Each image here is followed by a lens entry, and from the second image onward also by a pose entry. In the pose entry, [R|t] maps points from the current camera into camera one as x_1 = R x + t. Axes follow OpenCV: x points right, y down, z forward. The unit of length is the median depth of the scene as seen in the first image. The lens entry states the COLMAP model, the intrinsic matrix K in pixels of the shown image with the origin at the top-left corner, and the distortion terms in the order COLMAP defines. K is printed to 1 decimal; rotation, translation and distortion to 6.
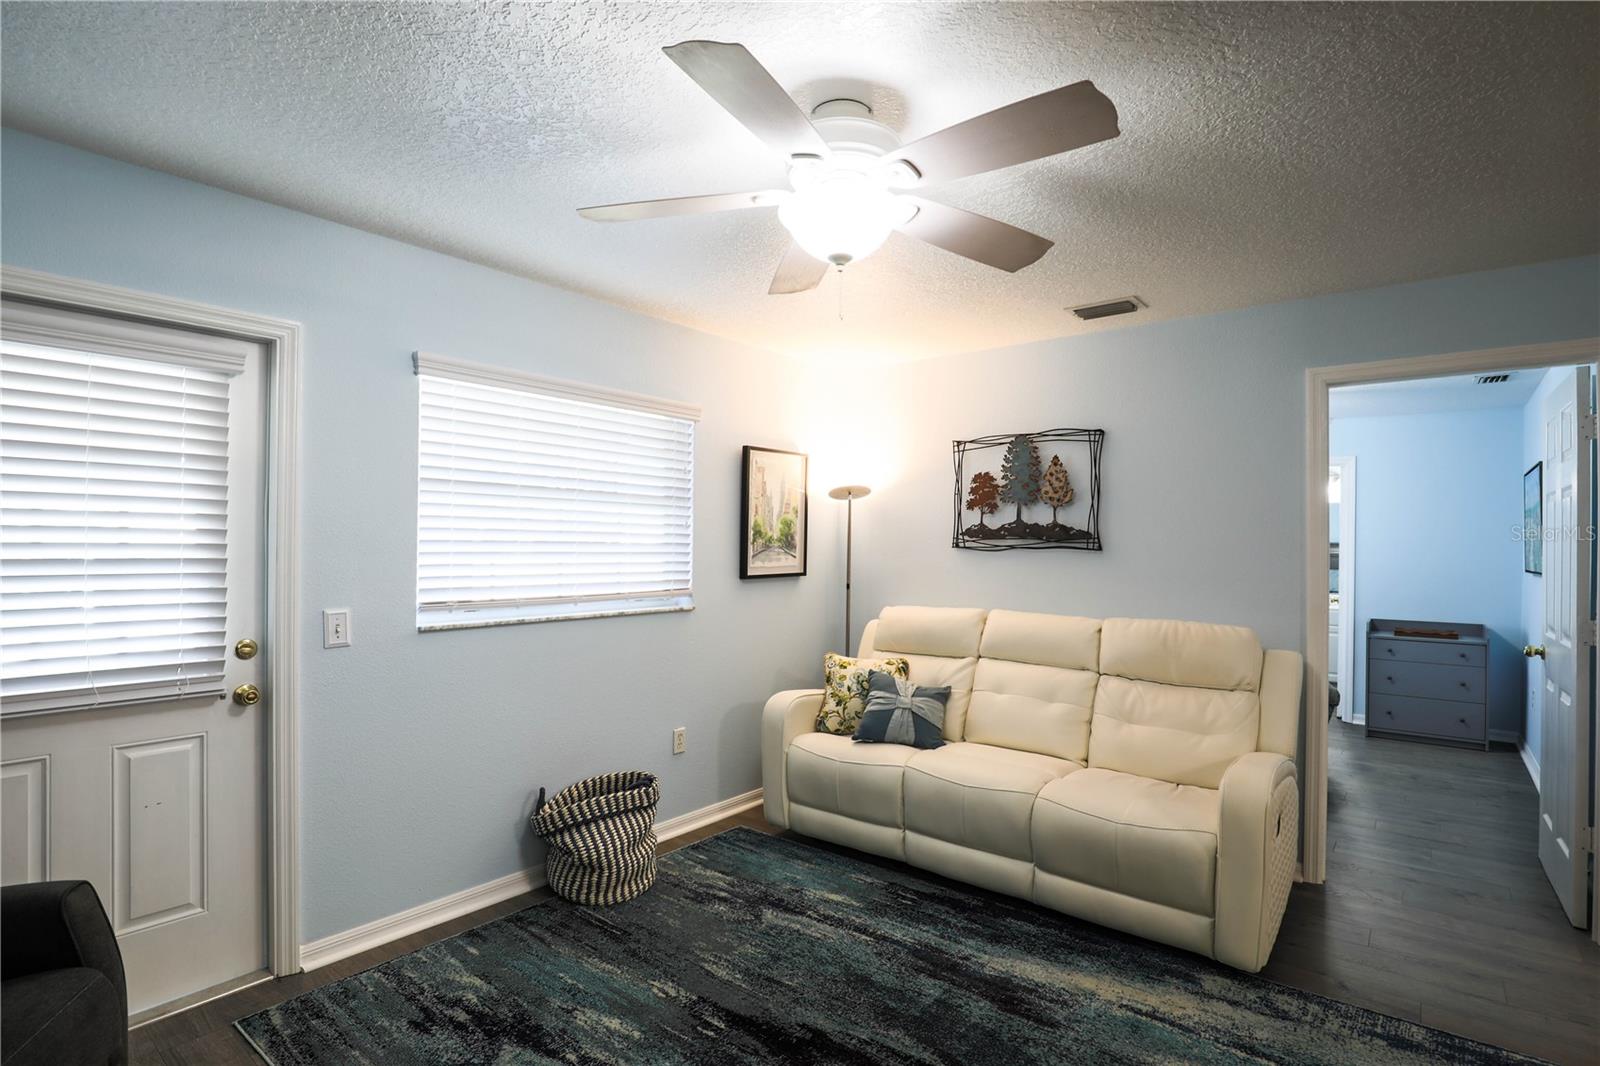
lens RADIAL K [[777.0, 0, 792.7], [0, 777.0, 539.4], [0, 0, 1]] dist [-0.036079, 0.006875]
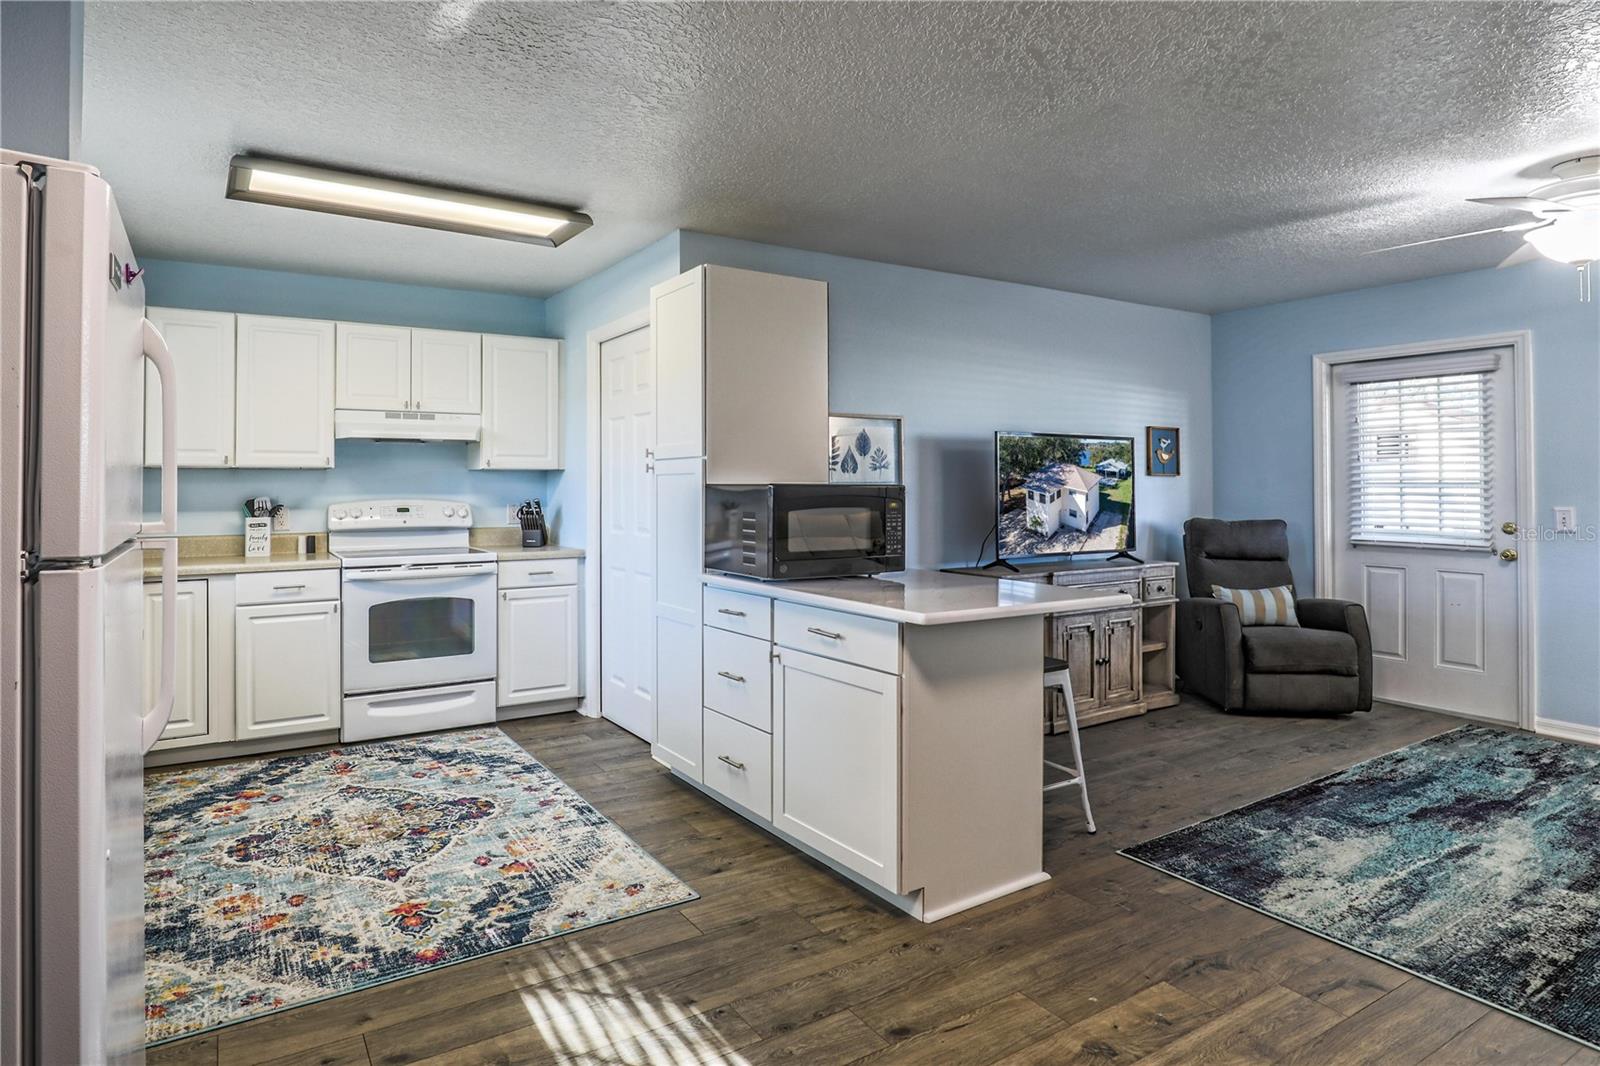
lens RADIAL K [[865.2, 0, 691.6], [0, 865.2, 477.8], [0, 0, 1]] dist [-0.039157, 0.012022]
pose [[-0.368105, -0.018335, -0.929604, 1.347214], [0.001784, 0.999790, -0.020426, 0.052044], [0.929783, -0.009177, -0.367994, -0.000179]]
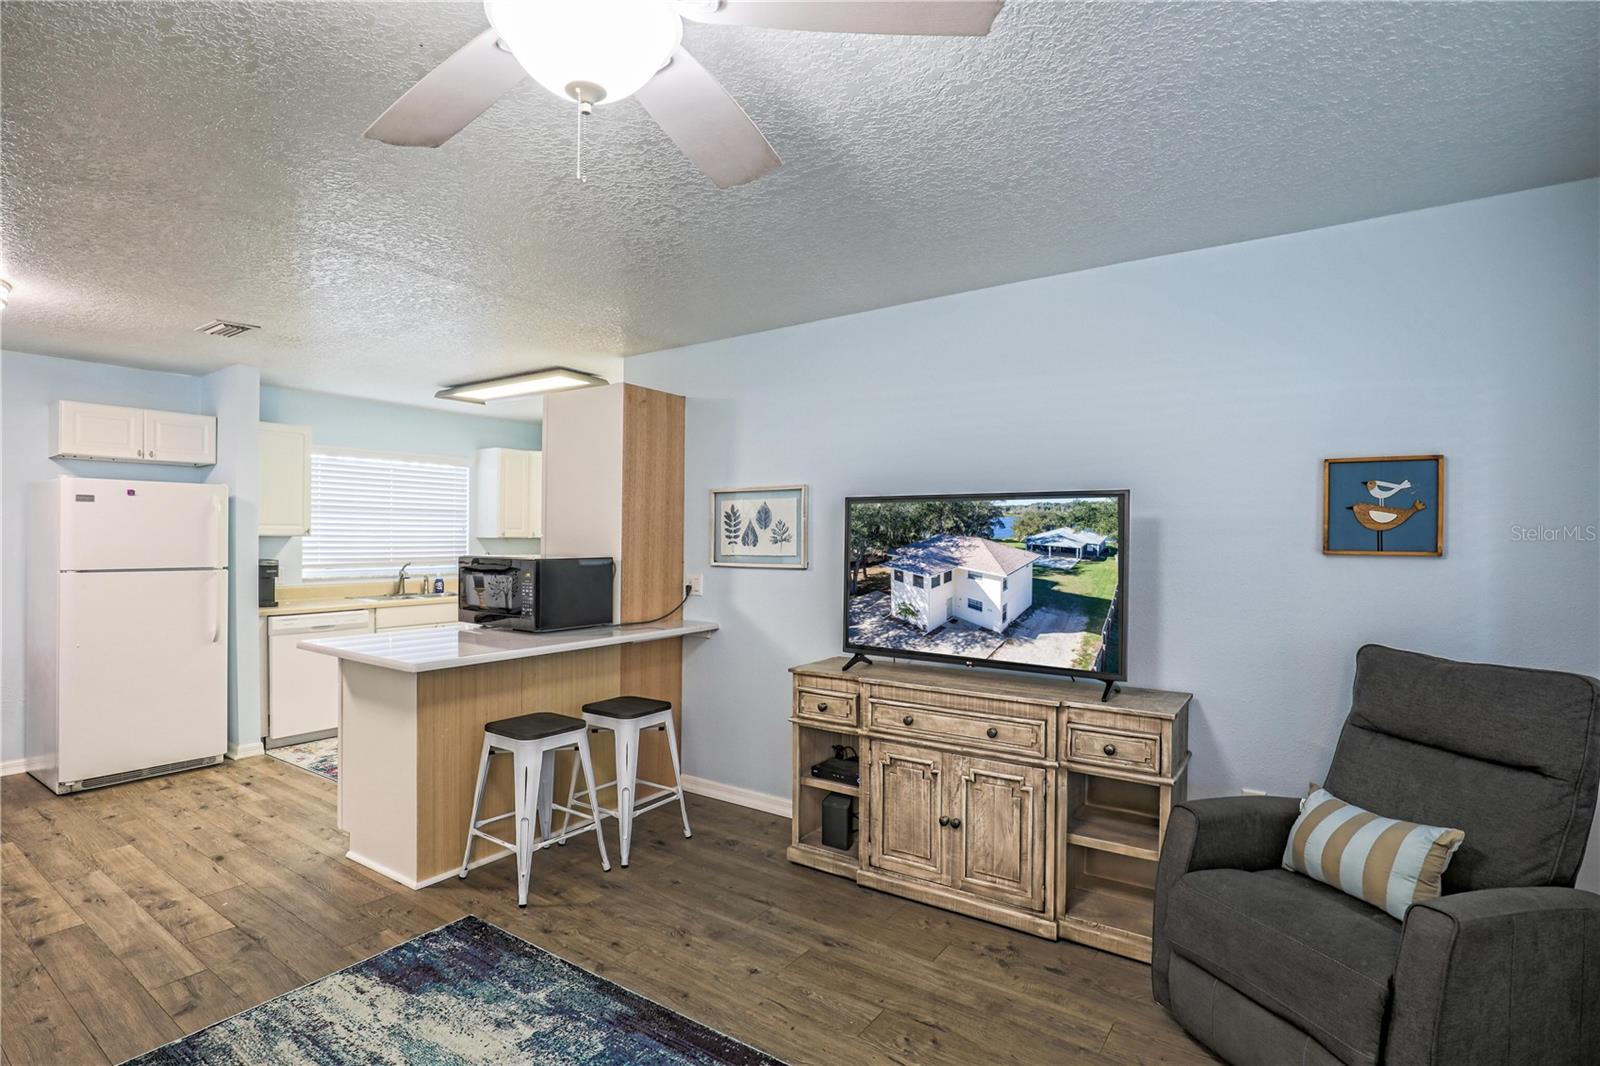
lens RADIAL K [[777.0, 0, 792.7], [0, 777.0, 539.4], [0, 0, 1]] dist [-0.036079, 0.006875]
pose [[-0.997067, -0.016900, -0.074639, -0.043099], [-0.016650, 0.999854, -0.003966, 0.008523], [0.074695, -0.002712, -0.997203, 1.027768]]
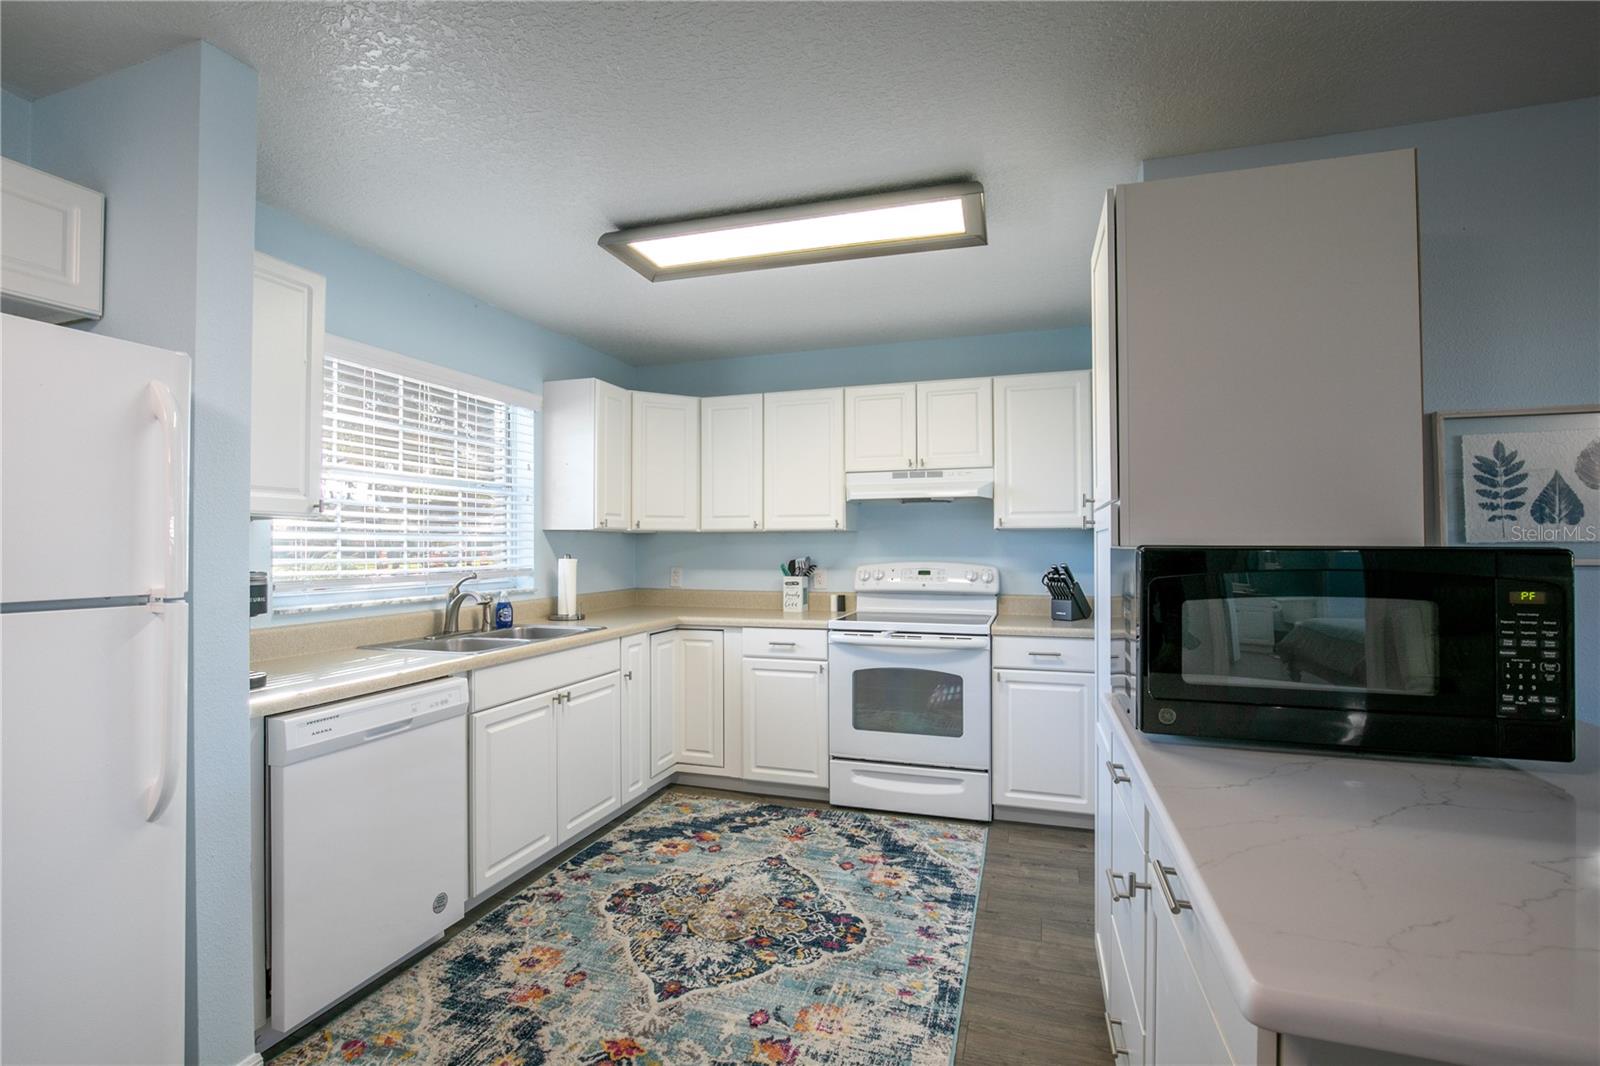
lens RADIAL K [[723.0, 0, 791.1], [0, 723.0, 536.0], [0, 0, 1]] dist [-0.032566, 0.005137]
pose [[-0.934574, -0.015679, -0.355422, 0.741815], [-0.007701, 0.999686, -0.023851, 0.044916], [0.355685, -0.019553, -0.934401, 0.038480]]
